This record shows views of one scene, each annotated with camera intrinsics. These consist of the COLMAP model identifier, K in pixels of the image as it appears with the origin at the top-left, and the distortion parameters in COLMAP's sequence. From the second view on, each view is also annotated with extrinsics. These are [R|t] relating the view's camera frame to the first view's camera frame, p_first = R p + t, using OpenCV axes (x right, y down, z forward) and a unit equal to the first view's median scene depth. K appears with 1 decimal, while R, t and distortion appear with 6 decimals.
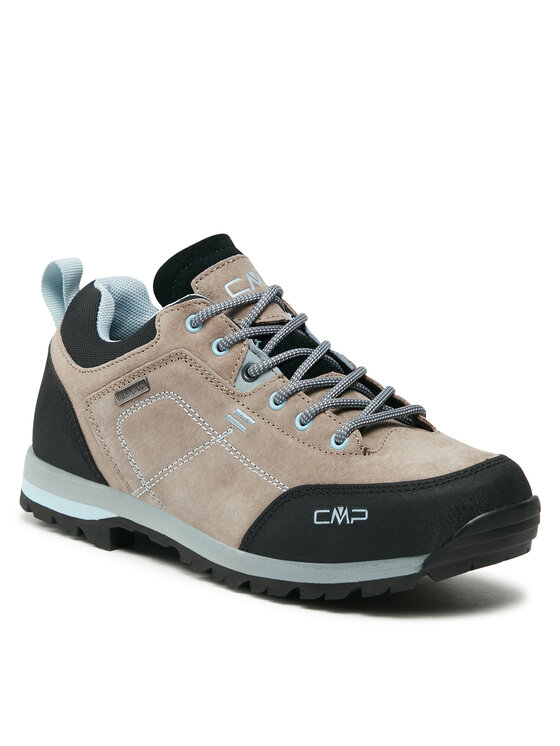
lens RADIAL K [[2875.4, 0, 279.9], [0, 2875.4, 372.4], [0, 0, 1]] dist [0.083832, 0.000000]
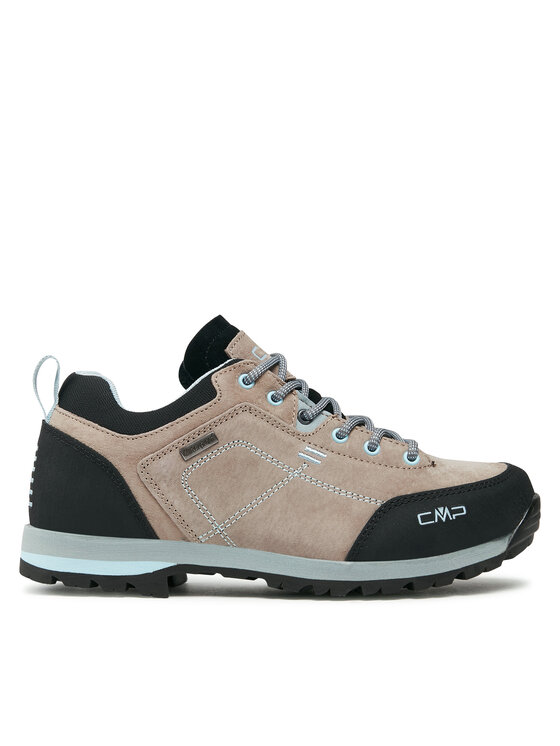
lens RADIAL K [[1695.8, 0, 280.1], [0, 1695.8, 373.9], [0, 0, 1]] dist [0.001089, 0.000000]
pose [[0.730105, -0.028953, 0.682721, -0.487849], [0.147611, 0.982195, -0.116203, 0.061592], [-0.667201, 0.185618, 0.721379, 0.500278]]
